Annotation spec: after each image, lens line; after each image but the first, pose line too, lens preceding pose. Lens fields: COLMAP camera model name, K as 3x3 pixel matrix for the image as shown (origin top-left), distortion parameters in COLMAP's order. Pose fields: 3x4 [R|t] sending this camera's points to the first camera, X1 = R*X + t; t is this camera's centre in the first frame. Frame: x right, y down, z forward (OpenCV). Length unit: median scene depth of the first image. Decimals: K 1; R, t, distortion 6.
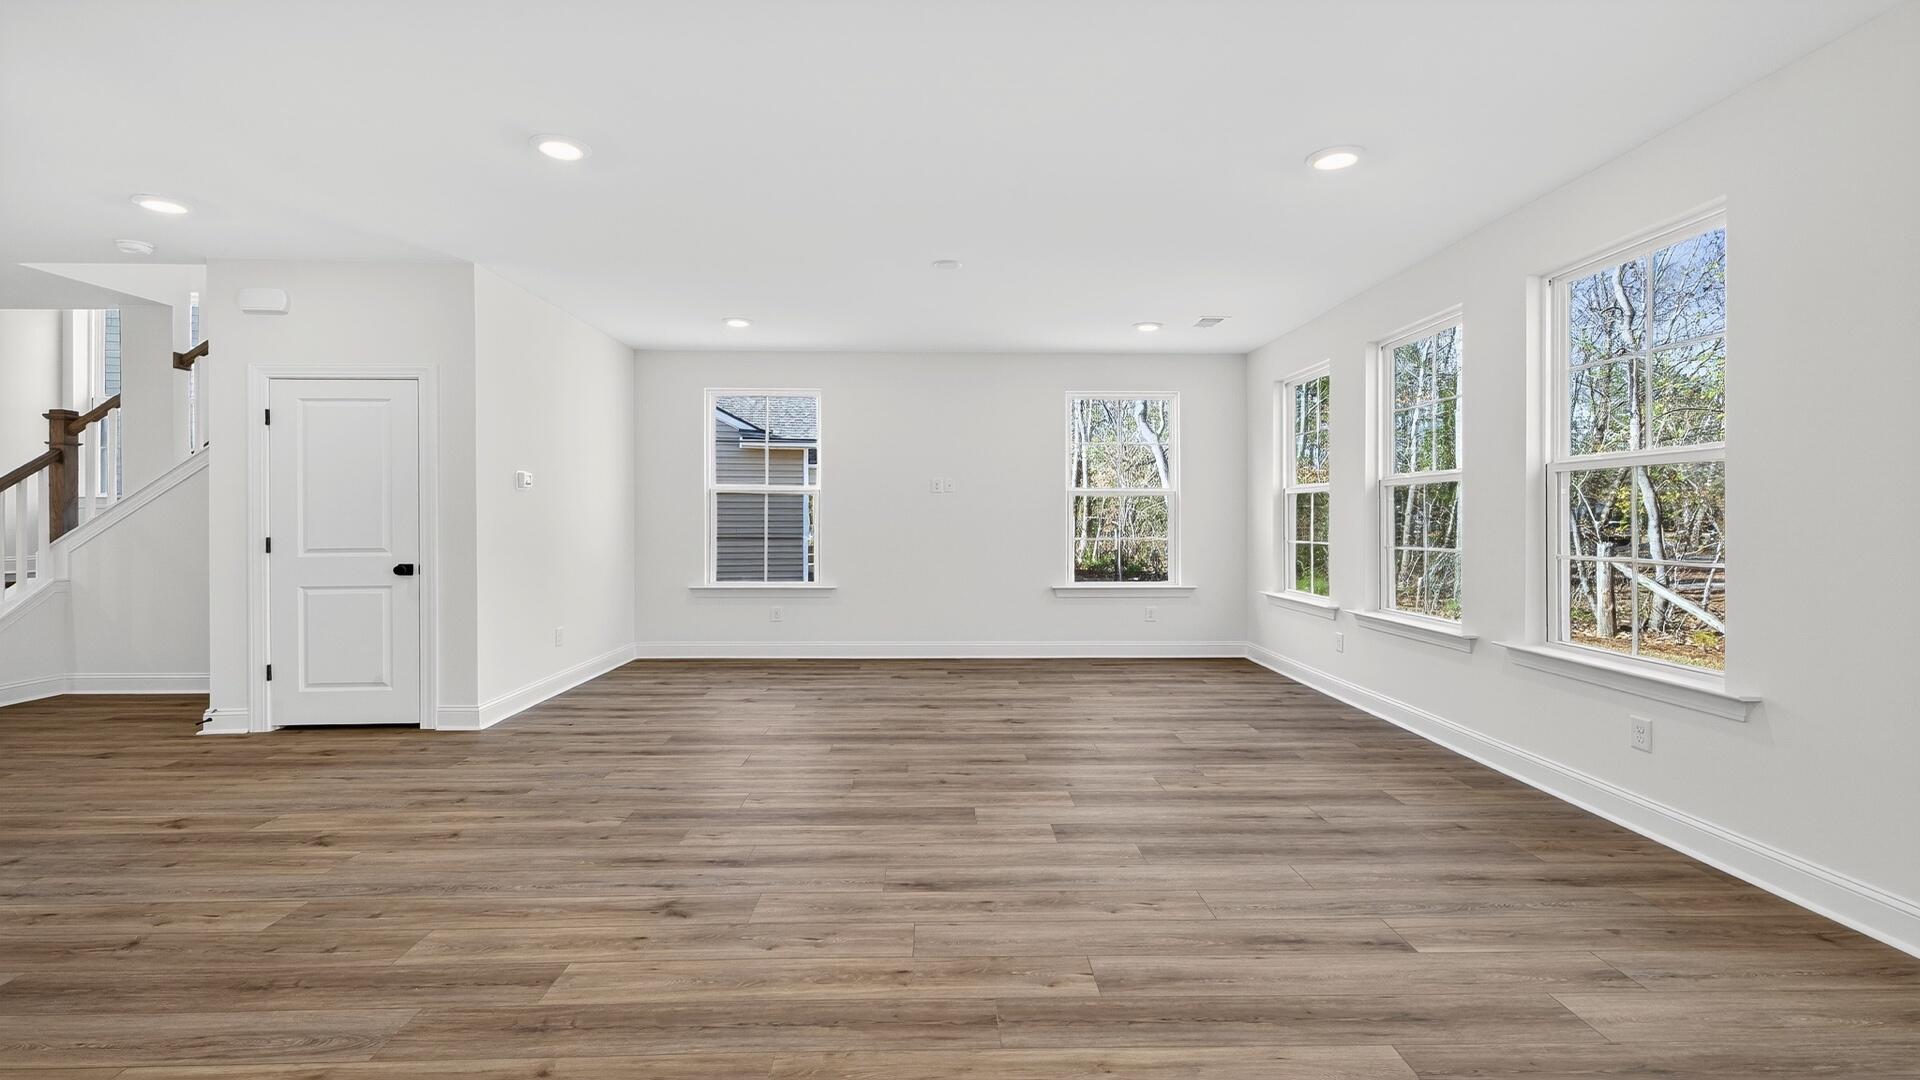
lens RADIAL K [[868.4, 0, 952.8], [0, 868.4, 523.0], [0, 0, 1]] dist [0.014662, -0.001154]
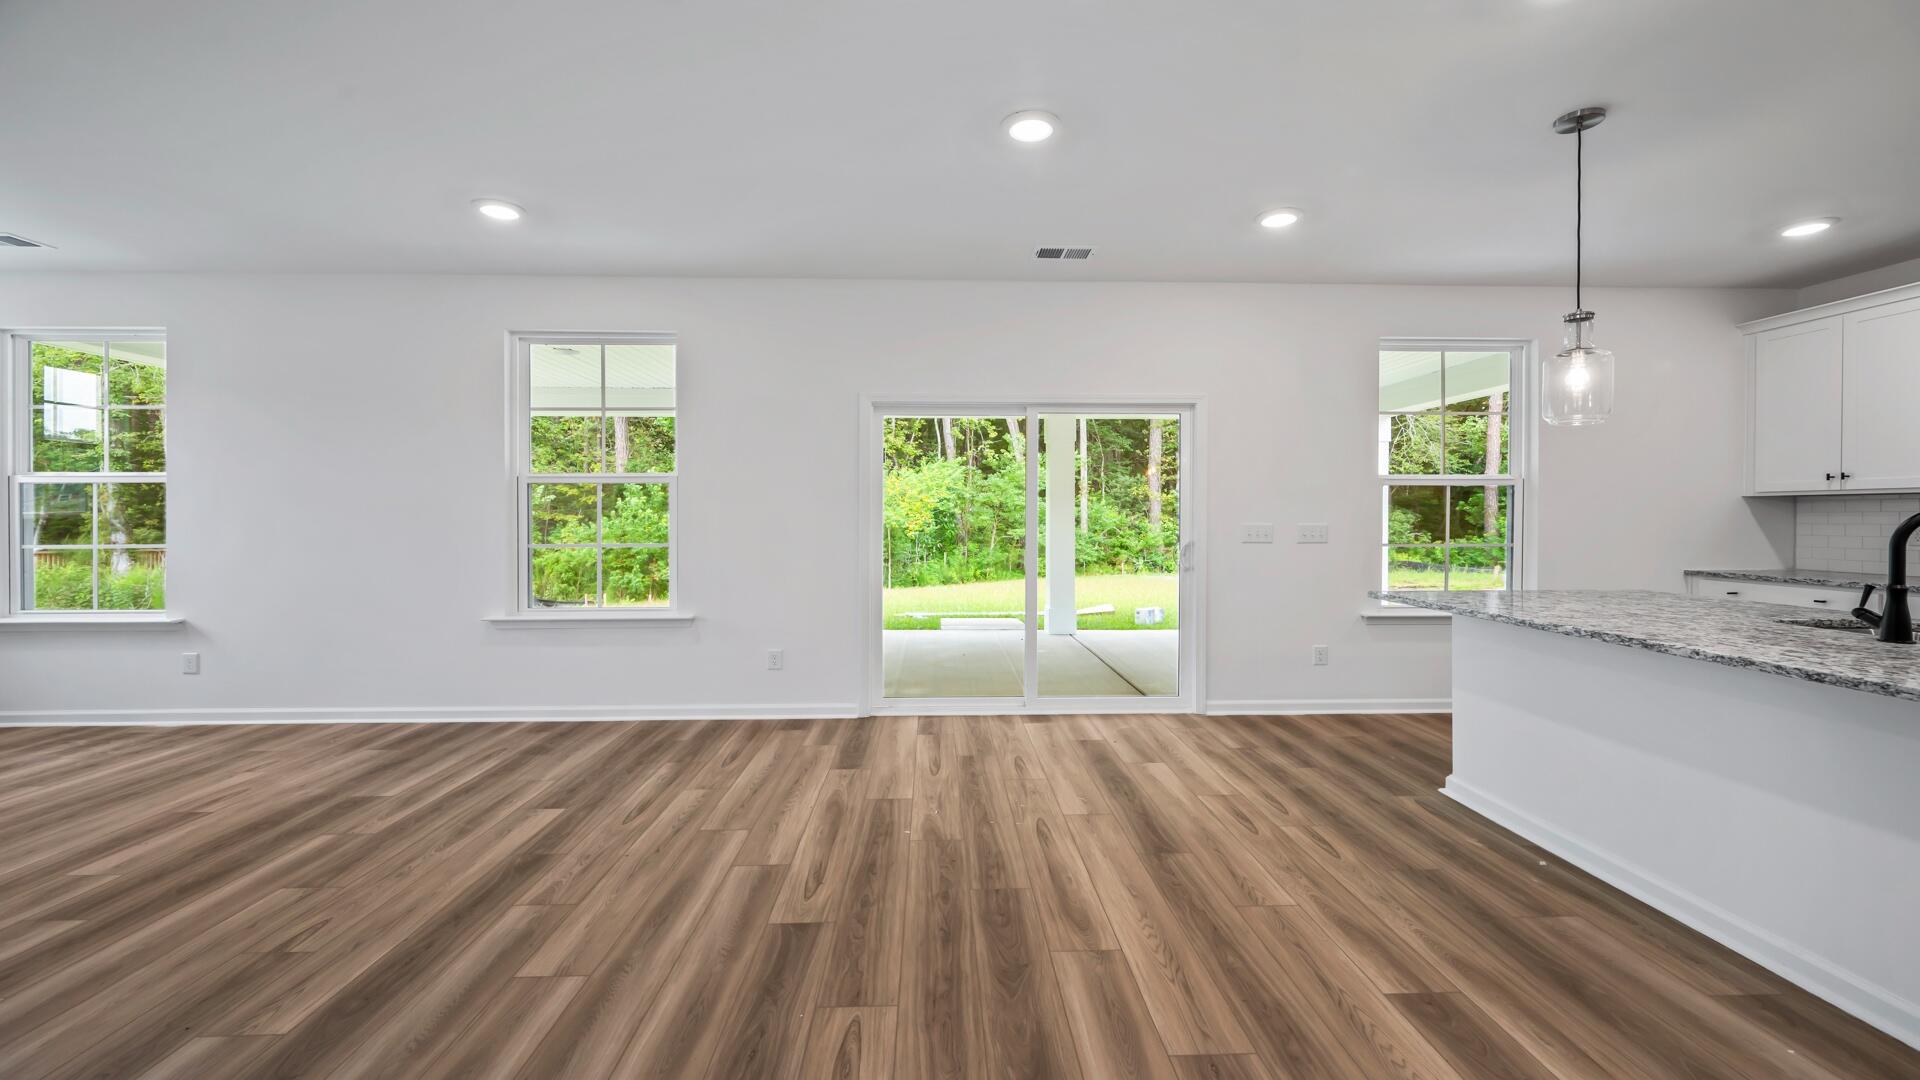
lens RADIAL K [[764.1, 0, 962.9], [0, 764.1, 523.9], [0, 0, 1]] dist [-0.003205, 0.000963]
pose [[-0.011317, -0.013707, 0.999842, -0.312685], [0.003799, 0.999898, 0.013751, -0.005340], [-0.999929, 0.003954, -0.011264, 0.225164]]
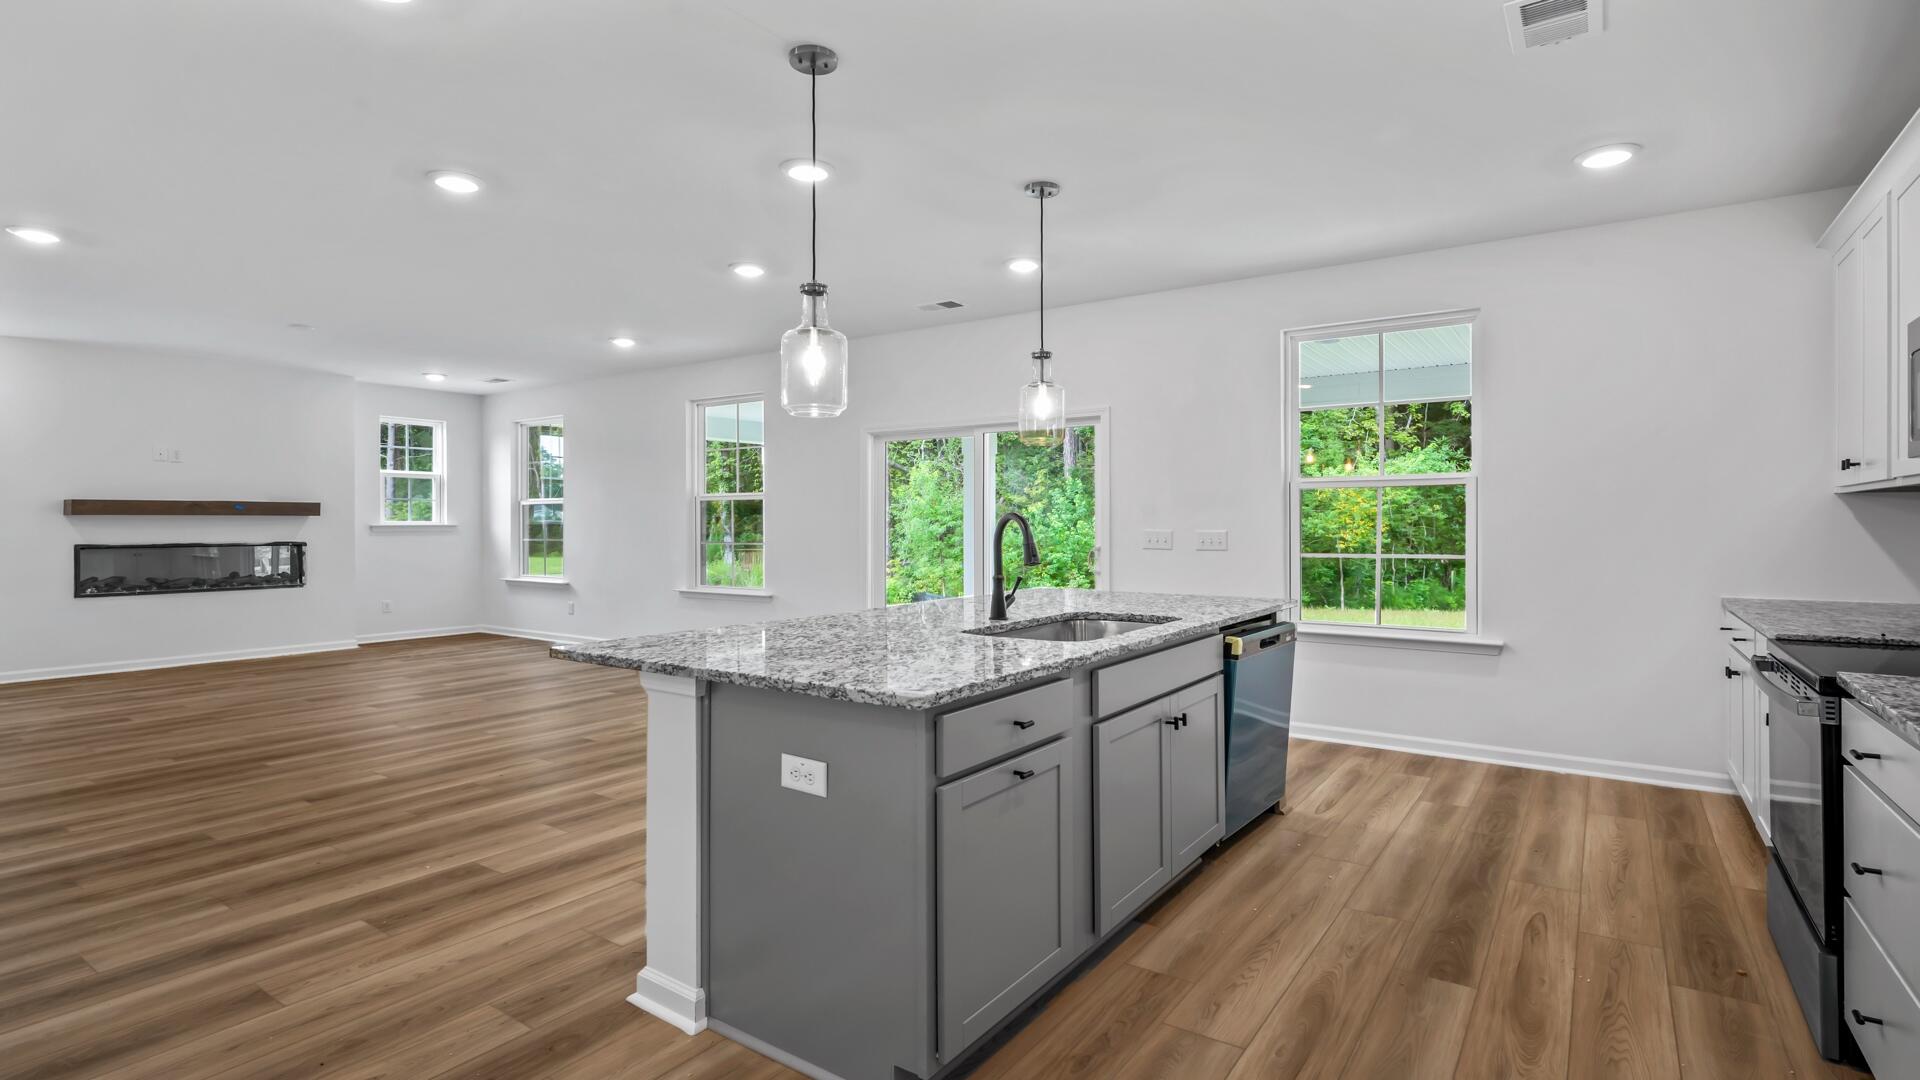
lens RADIAL K [[930.2, 0, 958.5], [0, 930.2, 525.0], [0, 0, 1]] dist [-0.003567, 0.001204]
pose [[0.599471, -0.005360, 0.800379, -0.424549], [0.005706, 0.999981, 0.002422, -0.002740], [-0.800376, 0.003115, 0.599490, -0.482329]]
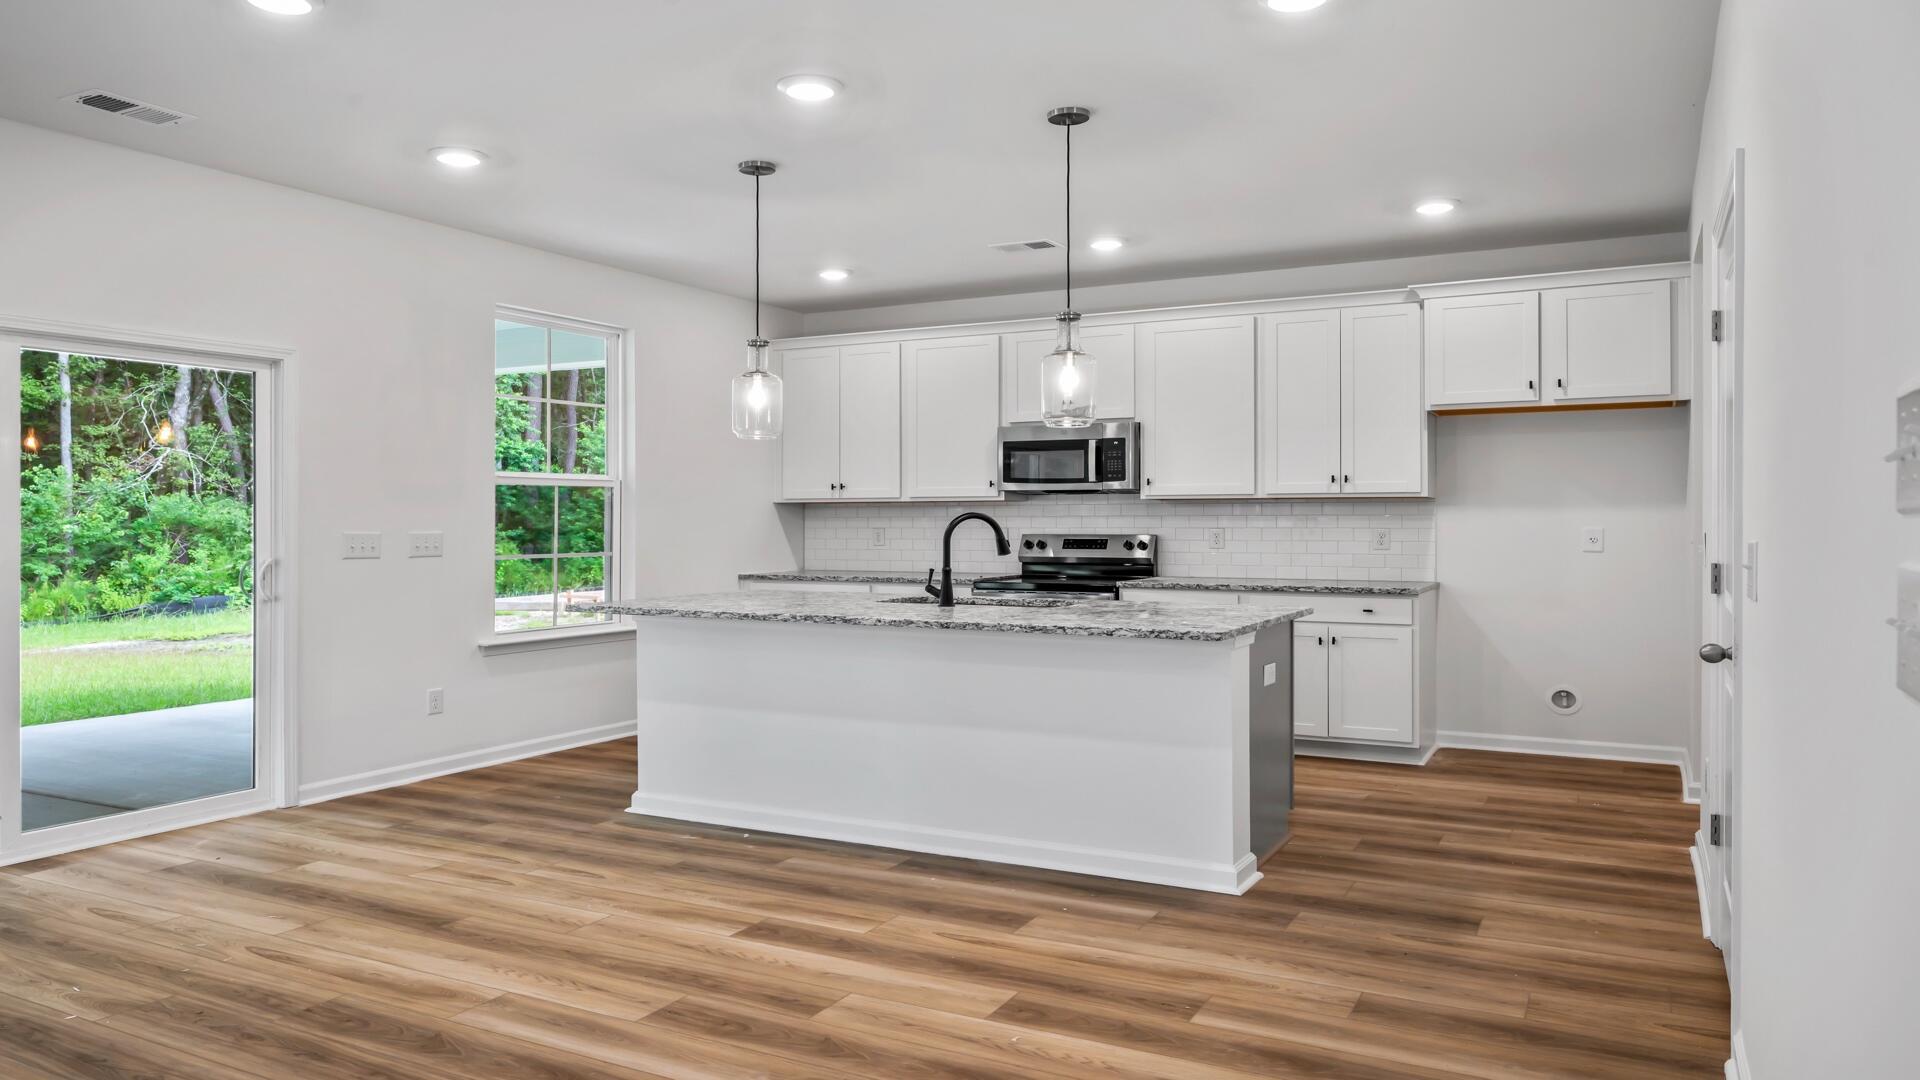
lens RADIAL K [[1295.5, 0, 960.4], [0, 1295.5, 534.8], [0, 0, 1]] dist [-0.014970, 0.000041]
pose [[-0.873471, -0.006431, 0.486834, -0.401027], [0.001356, 0.999877, 0.015642, -0.006580], [-0.486875, 0.014323, -0.873354, 0.545136]]
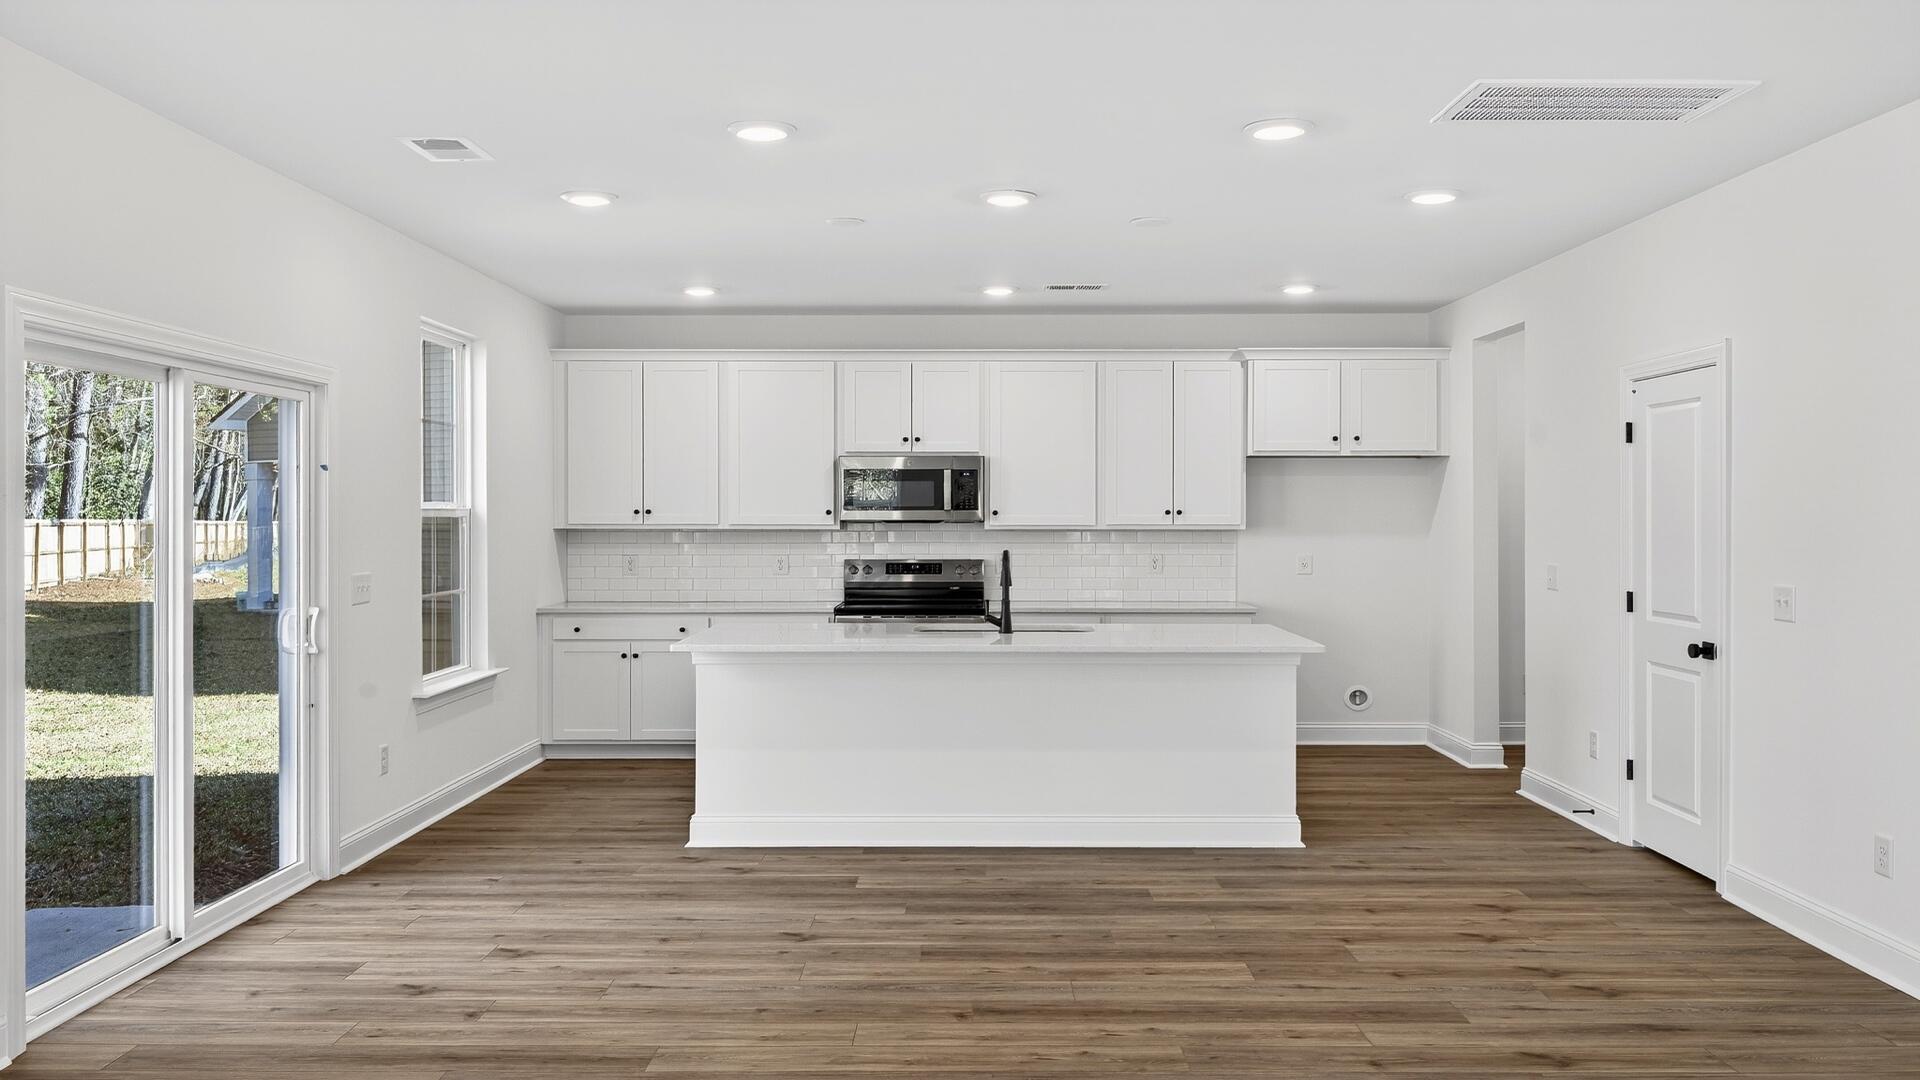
lens RADIAL K [[1704.3, 0, 965.0], [0, 1704.3, 540.7], [0, 0, 1]] dist [-0.052682, -0.004149]
pose [[-0.999333, -0.004878, 0.036192, -0.000568], [-0.004371, 0.999891, 0.014080, -0.032889], [-0.036257, 0.013912, -0.999246, 1.061483]]
